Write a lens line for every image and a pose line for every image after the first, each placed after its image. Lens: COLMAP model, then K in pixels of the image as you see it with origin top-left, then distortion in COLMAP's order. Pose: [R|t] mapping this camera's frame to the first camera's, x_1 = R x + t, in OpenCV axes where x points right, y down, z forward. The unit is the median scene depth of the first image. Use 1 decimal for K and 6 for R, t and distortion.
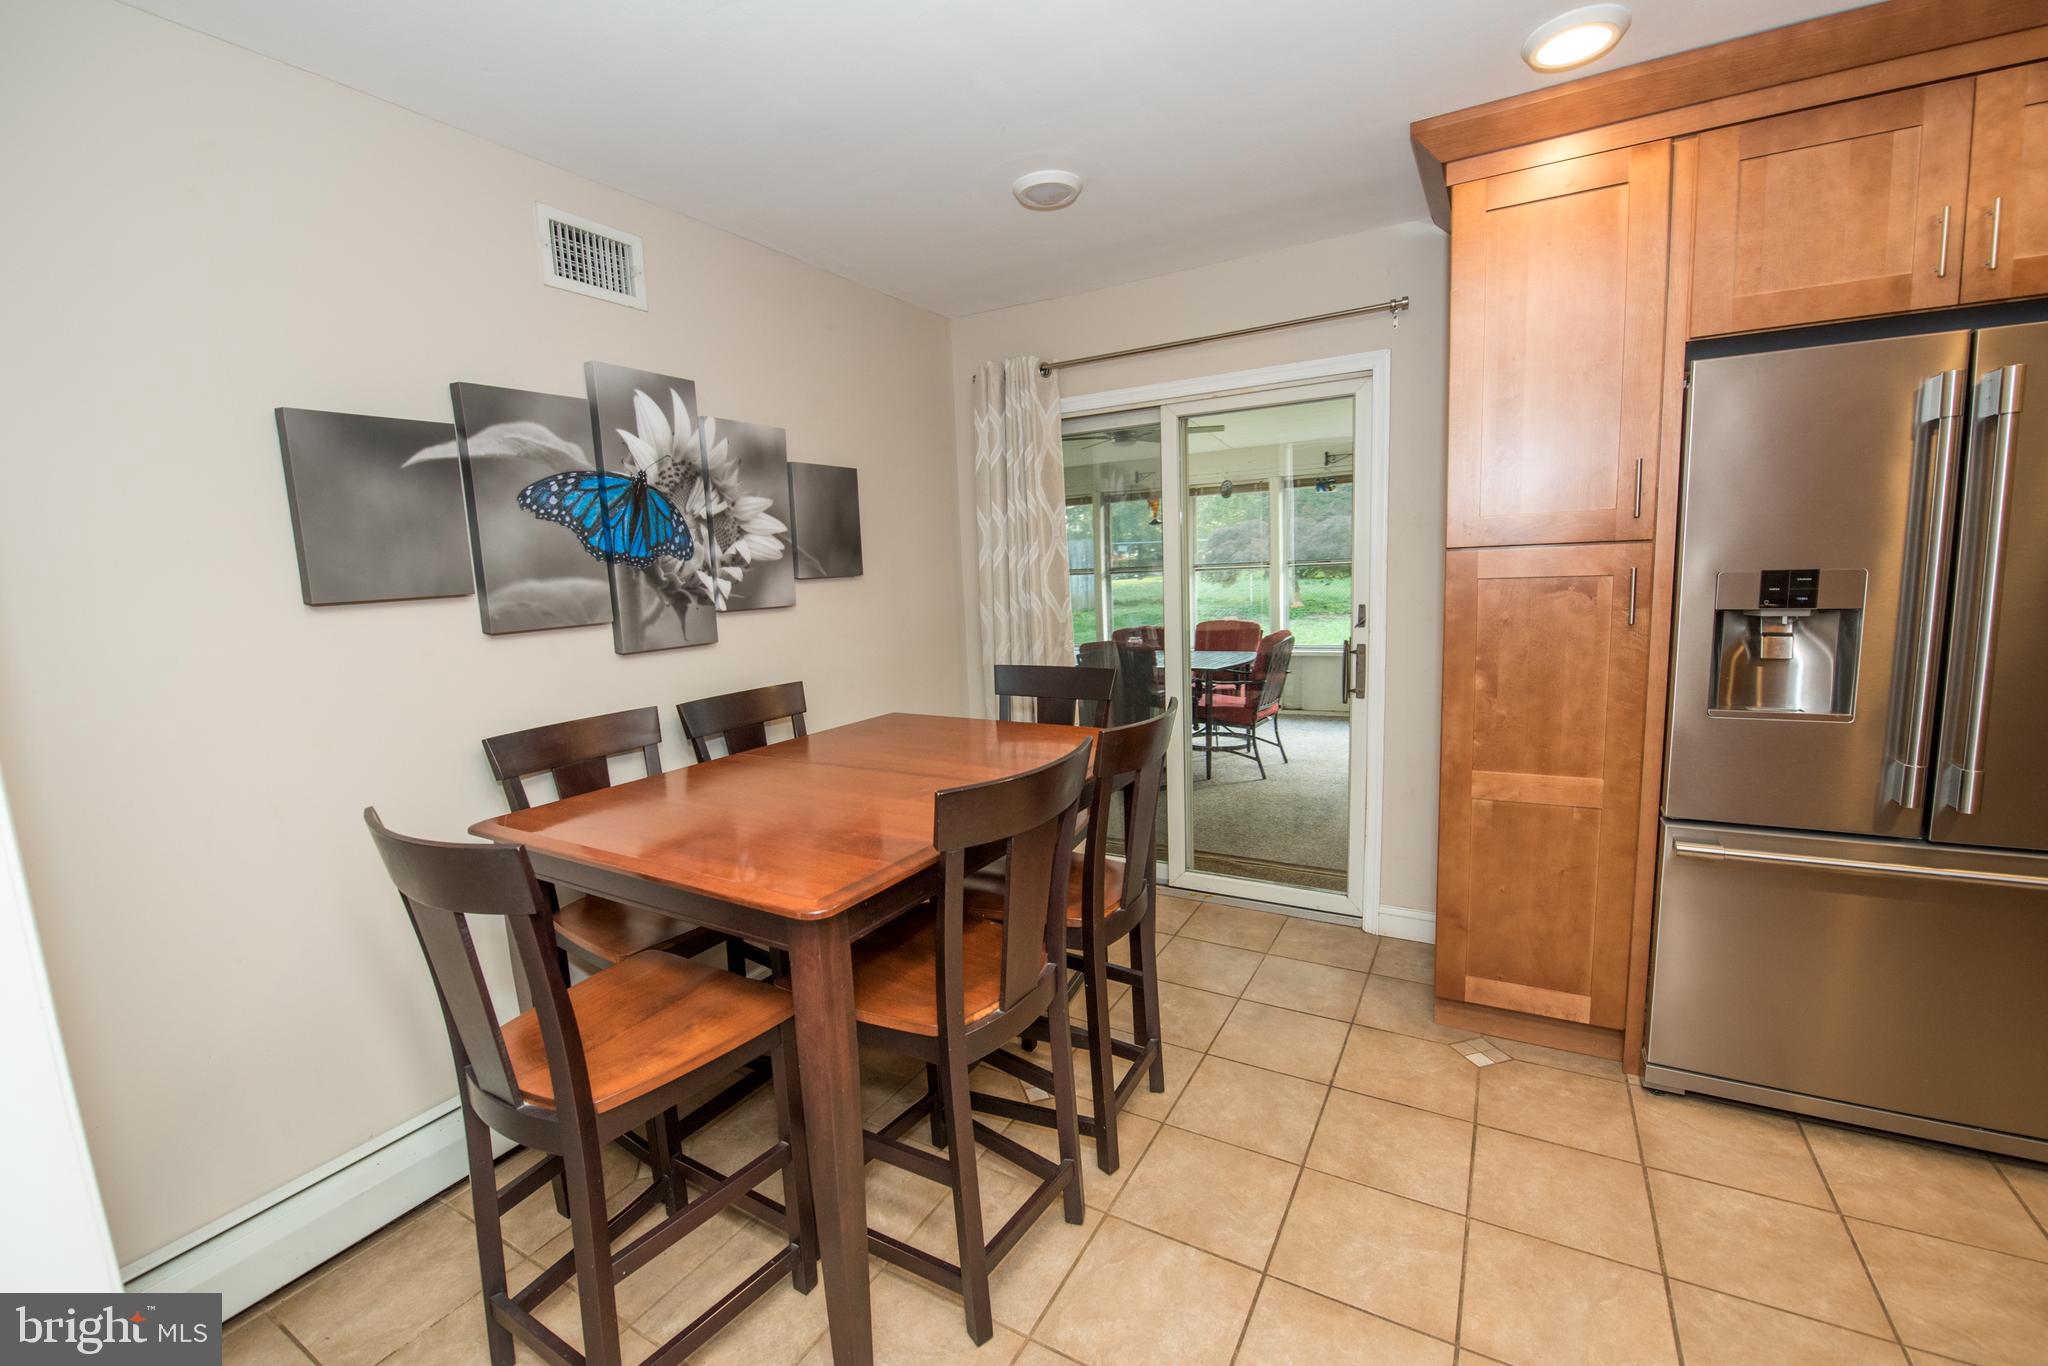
lens RADIAL K [[841.9, 0, 1019.1], [0, 841.9, 684.4], [0, 0, 1]] dist [-0.017011, -0.000947]
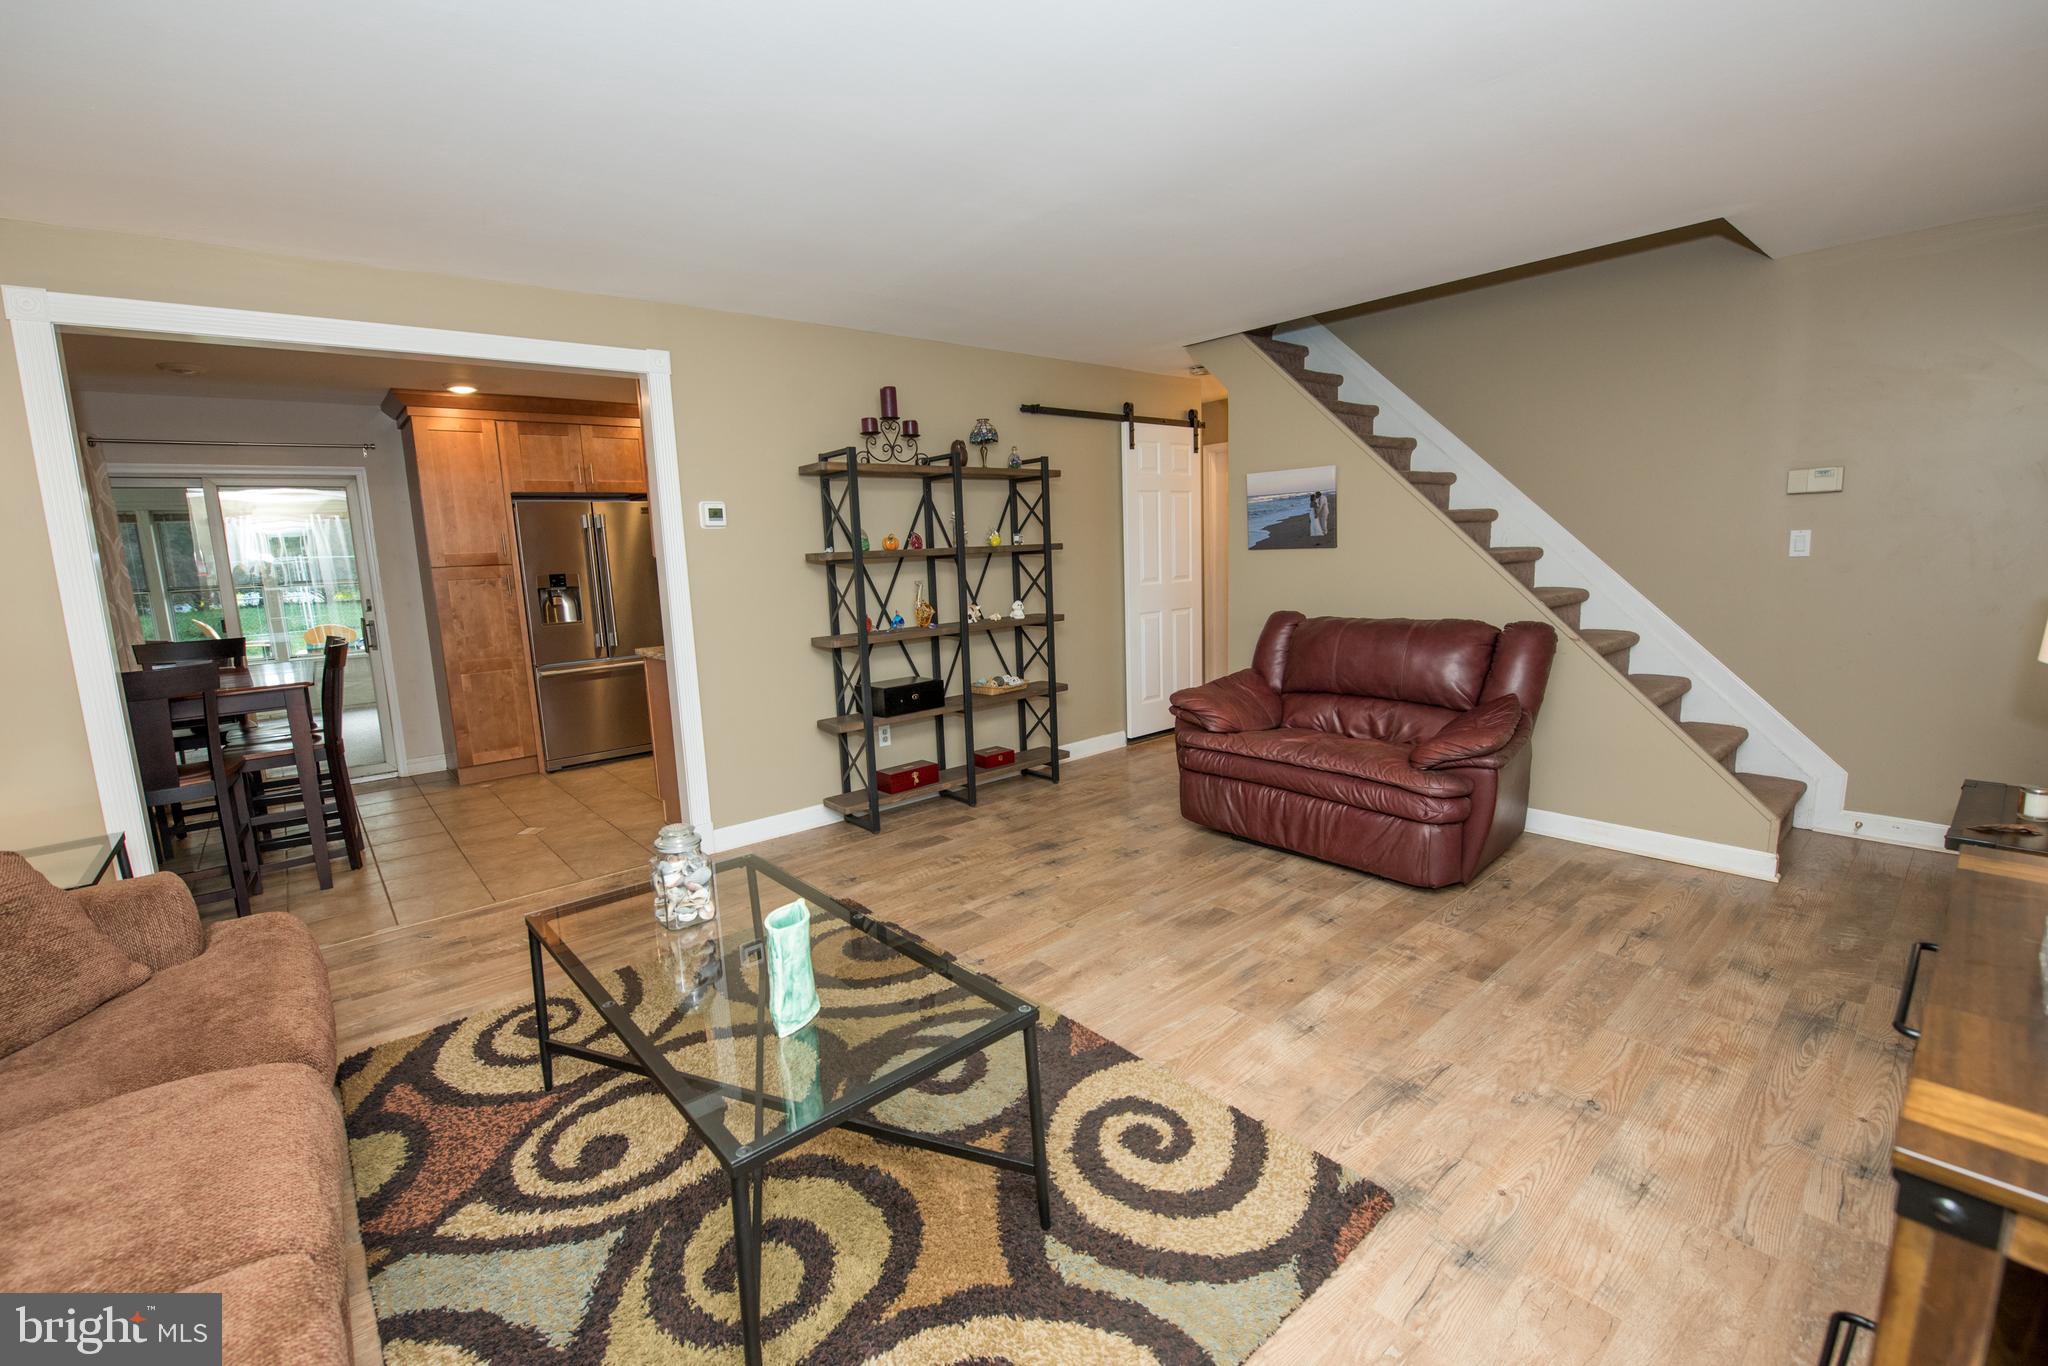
lens RADIAL K [[866.9, 0, 1003.7], [0, 866.9, 681.8], [0, 0, 1]] dist [-0.016630, -0.000211]
pose [[0.340806, -0.112728, 0.933351, -1.201482], [0.156723, 0.985706, 0.061825, 0.249090], [-0.926978, 0.125207, 0.353602, -1.262822]]
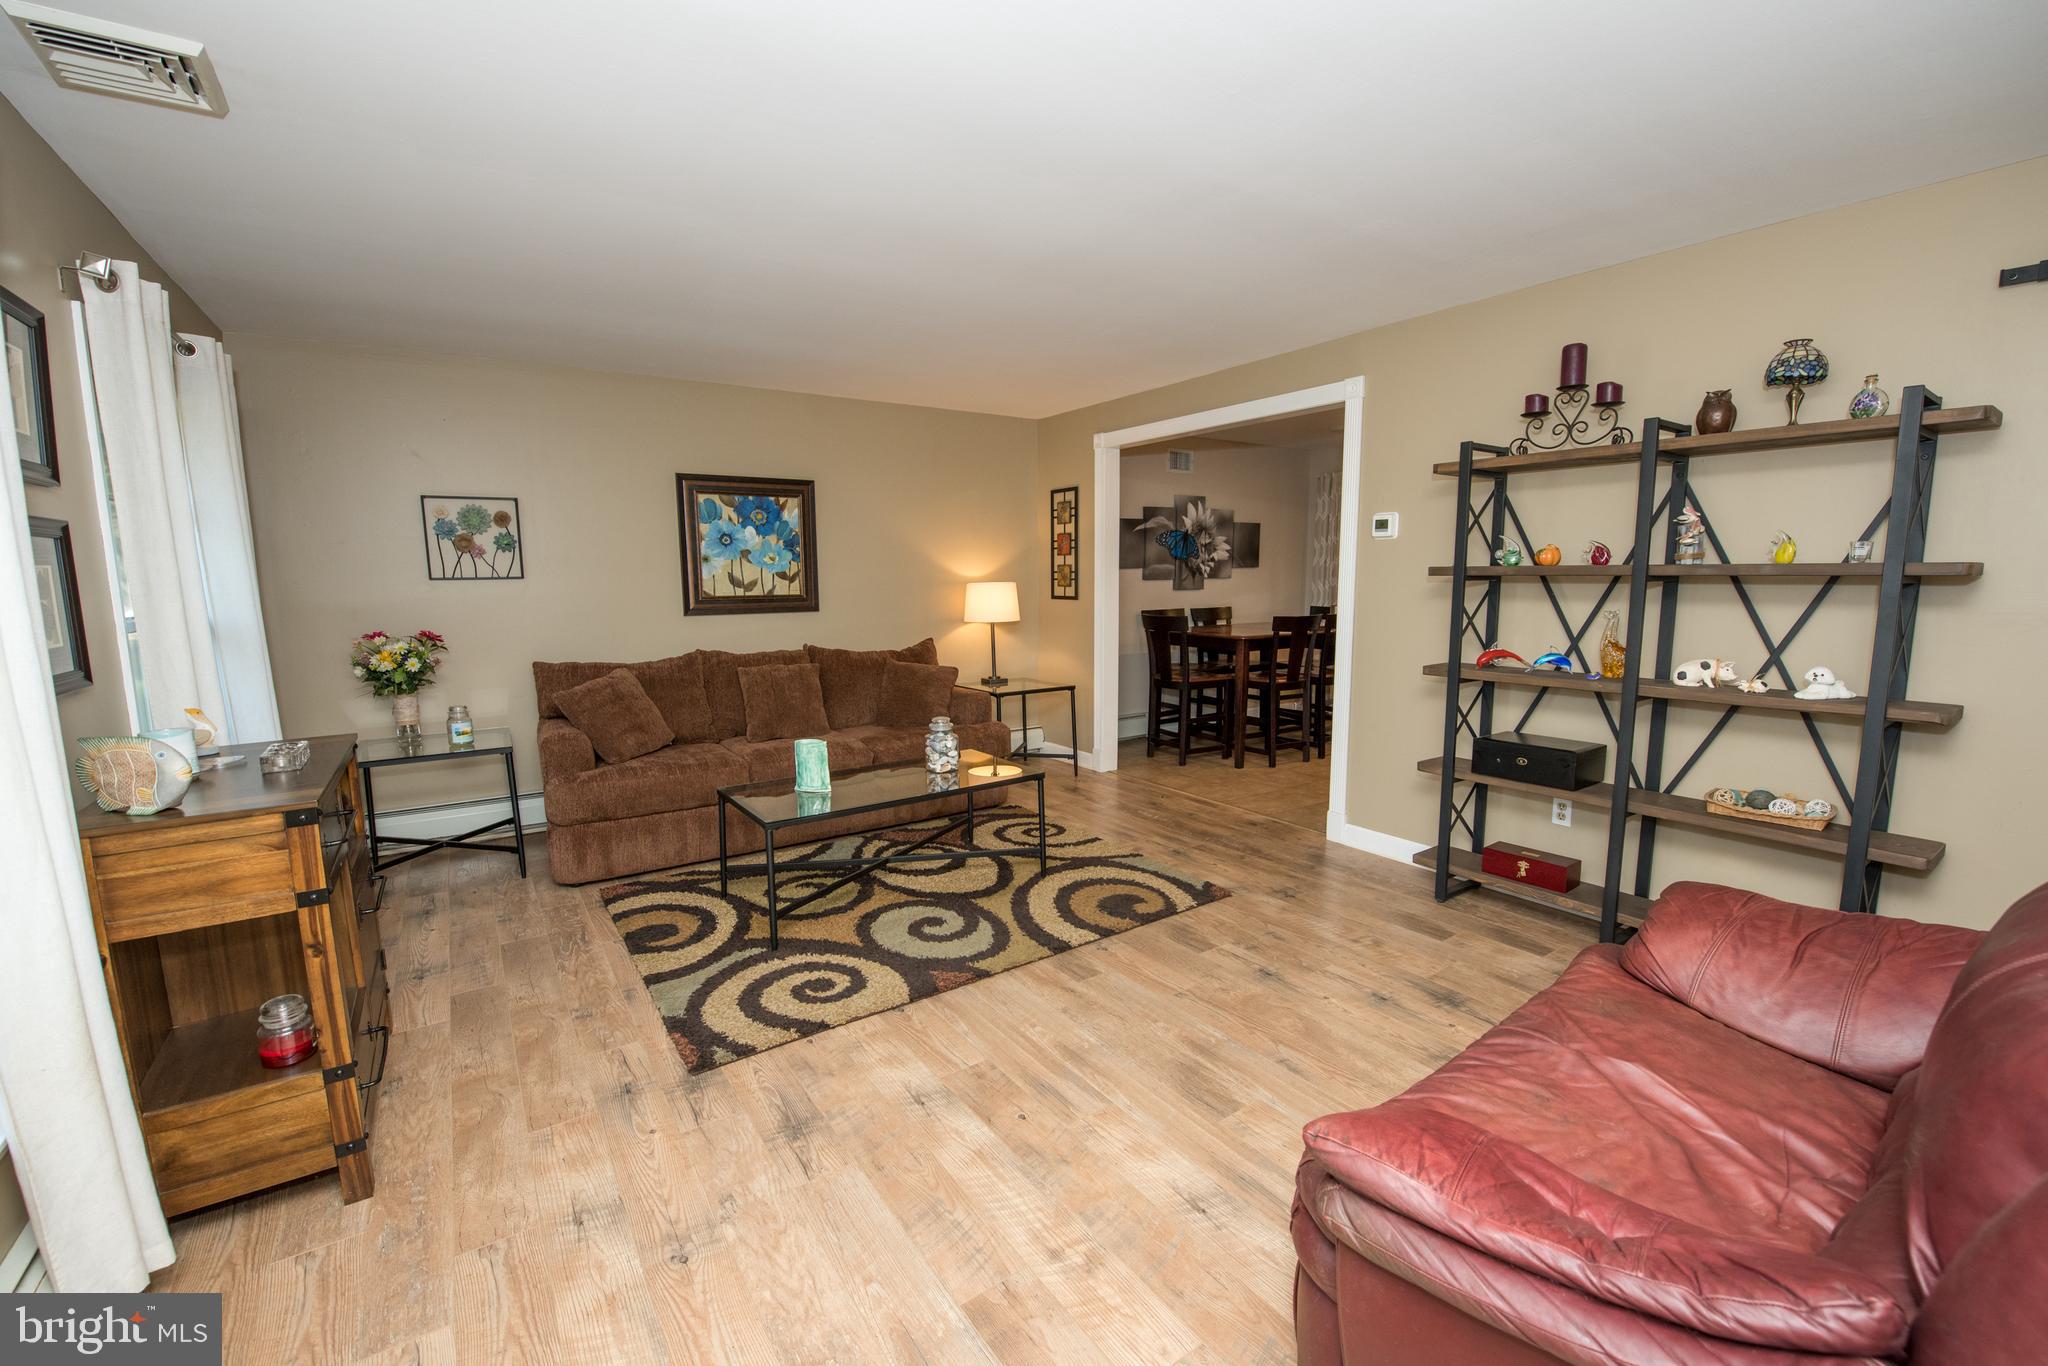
lens RADIAL K [[841.9, 0, 1019.1], [0, 841.9, 684.4], [0, 0, 1]] dist [-0.017011, -0.000947]
pose [[0.898388, 0.092732, -0.429302, 0.361419], [-0.090182, 0.995577, 0.026328, 0.280800], [0.429844, 0.015062, 0.902777, -2.021411]]
